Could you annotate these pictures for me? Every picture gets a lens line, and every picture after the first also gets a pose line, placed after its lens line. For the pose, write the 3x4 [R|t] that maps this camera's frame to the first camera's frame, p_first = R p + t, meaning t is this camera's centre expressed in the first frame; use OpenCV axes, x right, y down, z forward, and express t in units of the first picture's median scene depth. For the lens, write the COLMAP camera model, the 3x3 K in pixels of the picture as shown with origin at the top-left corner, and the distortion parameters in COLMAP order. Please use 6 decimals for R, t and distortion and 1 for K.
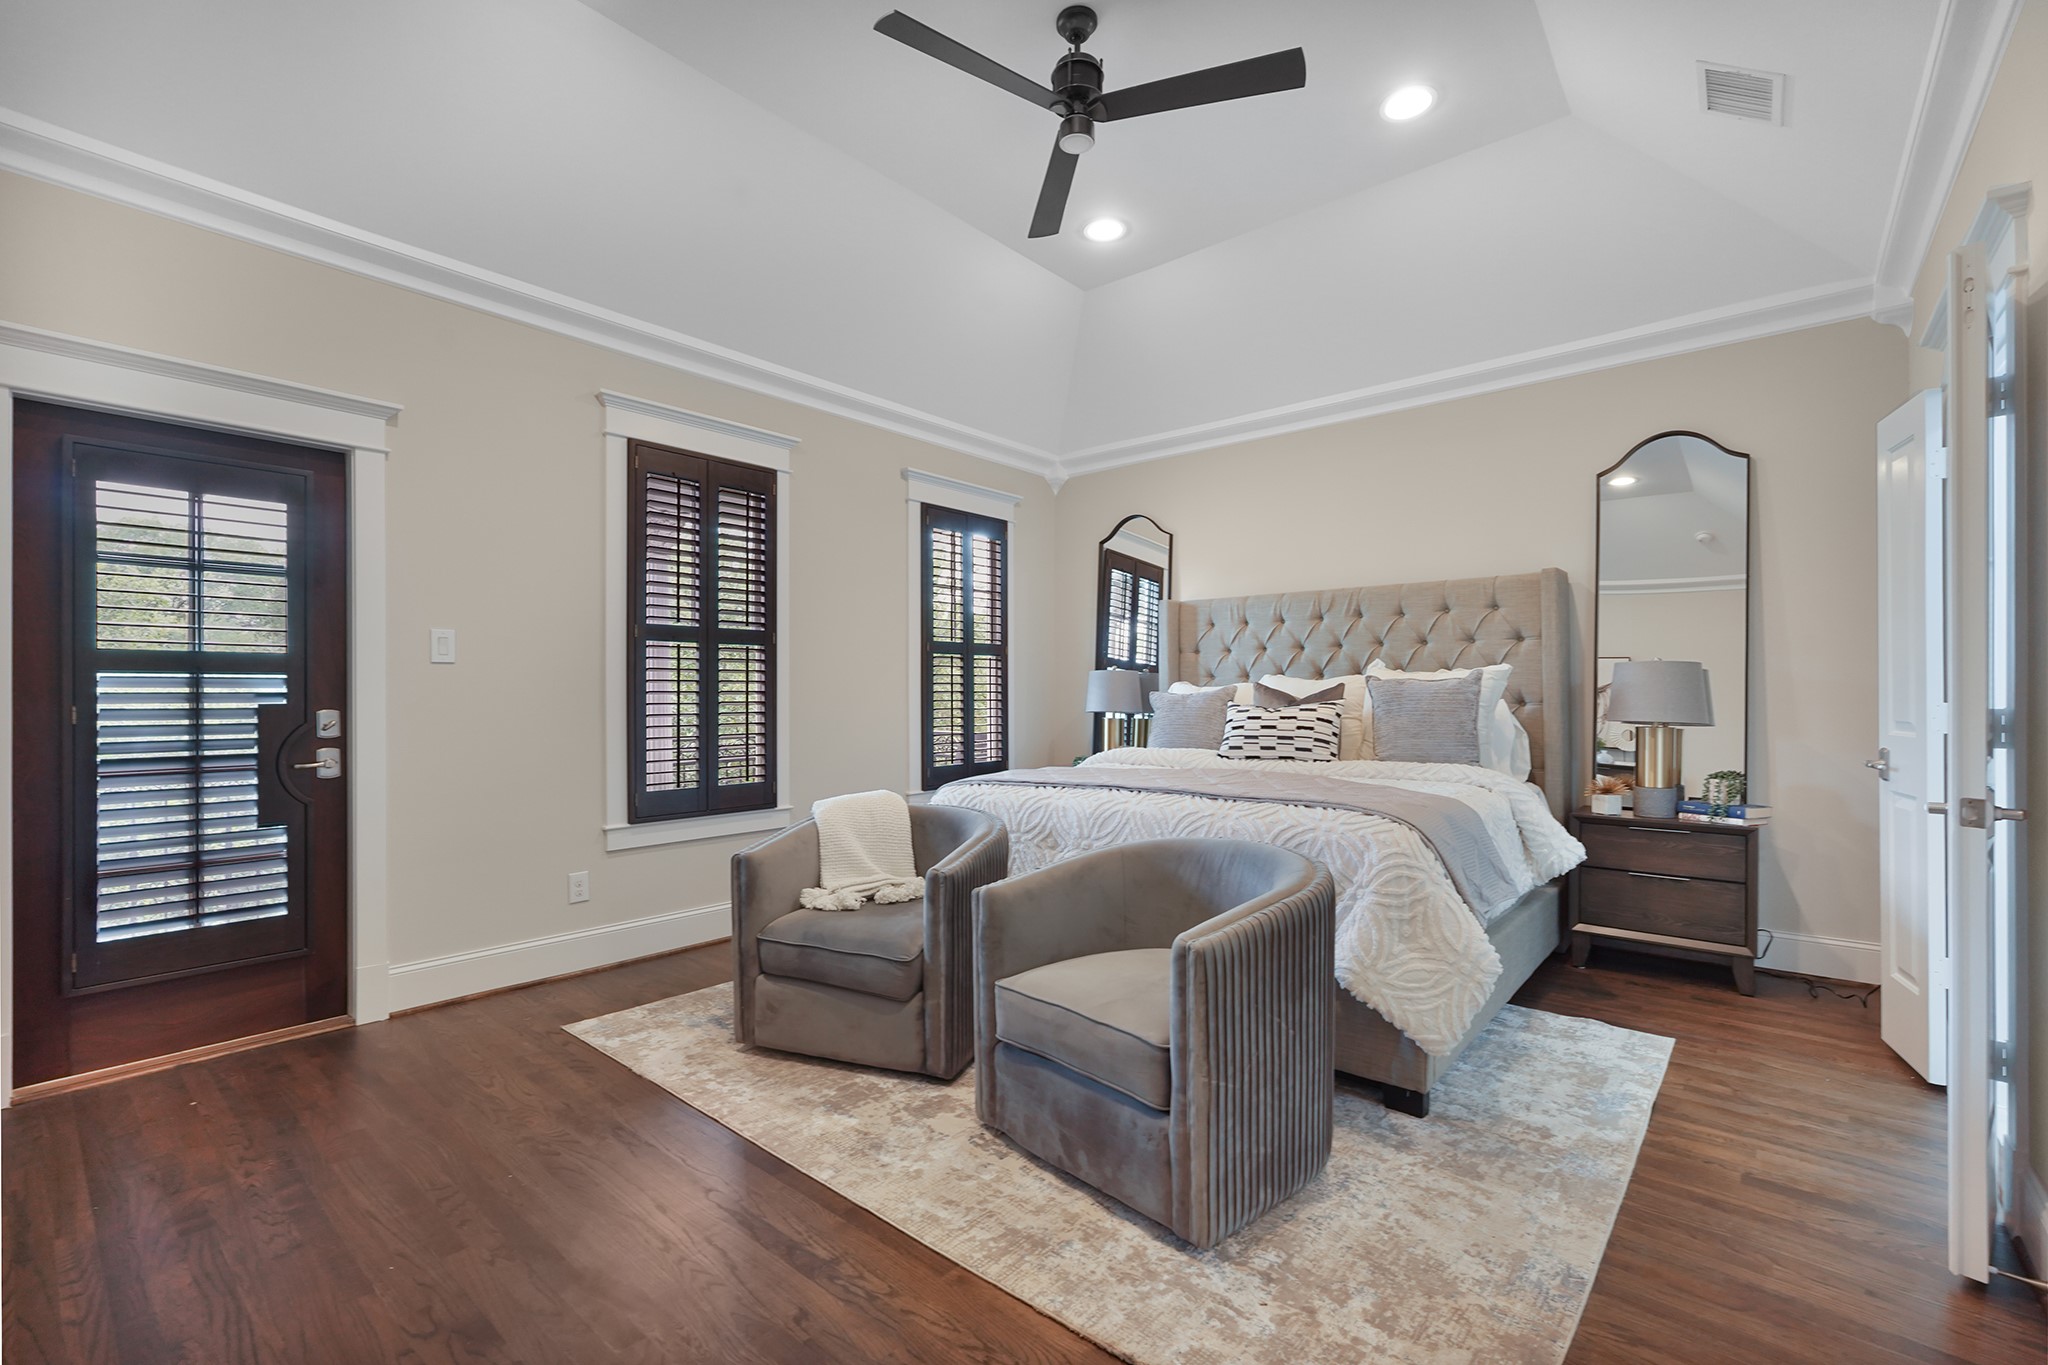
lens RADIAL K [[912.6, 0, 1034.6], [0, 912.6, 688.5], [0, 0, 1]] dist [-0.007476, 0.004561]
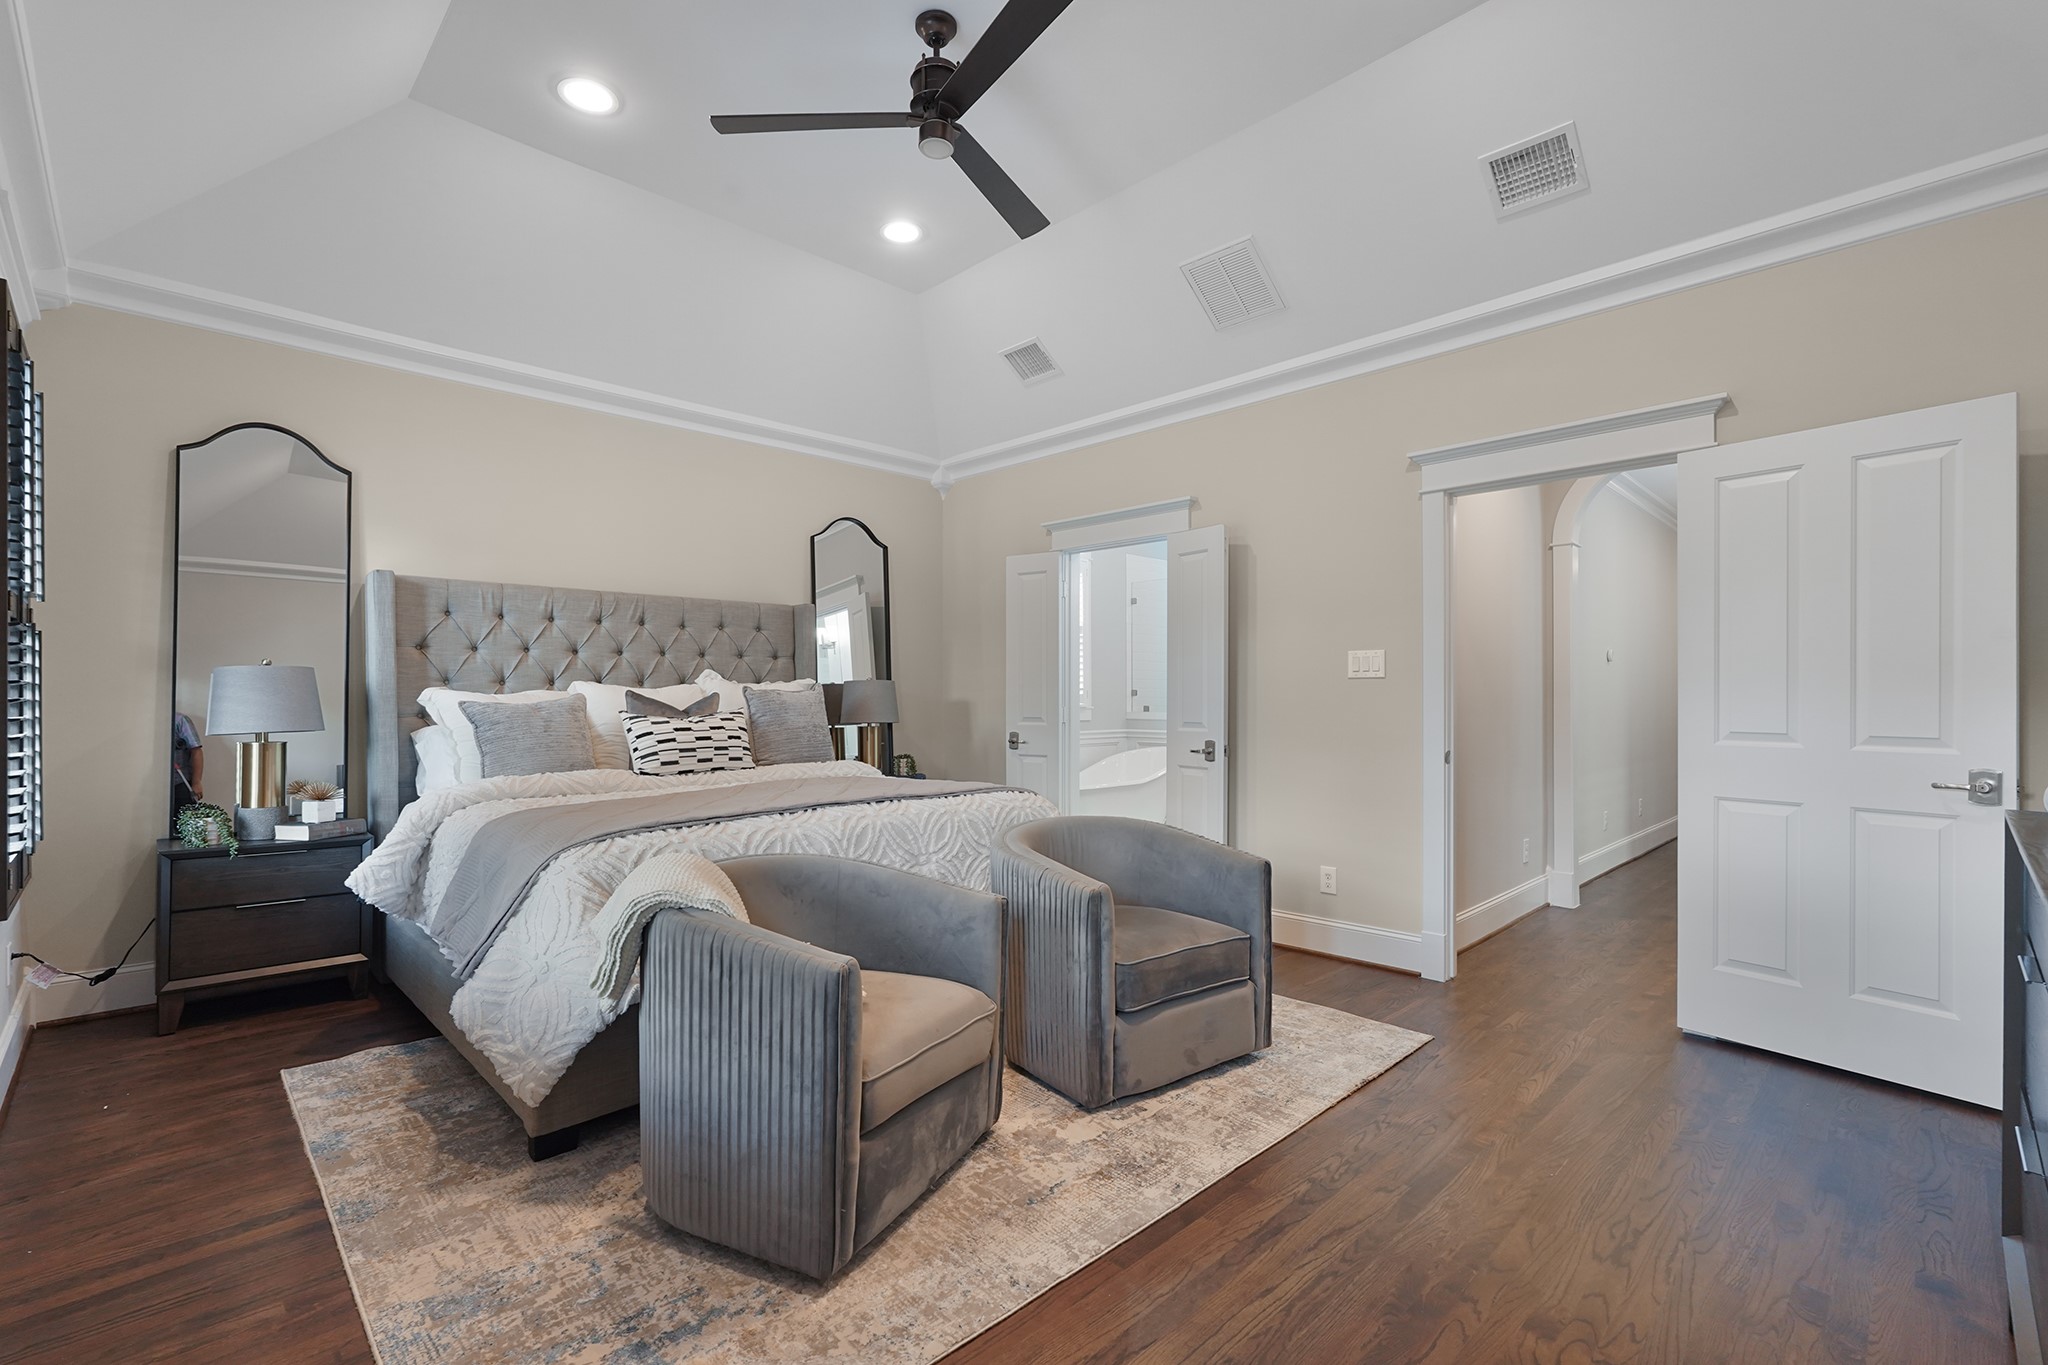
lens RADIAL K [[912.6, 0, 1027.5], [0, 912.6, 686.1], [0, 0, 1]] dist [-0.007476, 0.004561]
pose [[0.081118, 0.017860, 0.996545, -0.641059], [-0.000727, 0.999840, -0.017860, 0.004254], [-0.996704, 0.000724, 0.081118, 0.566672]]
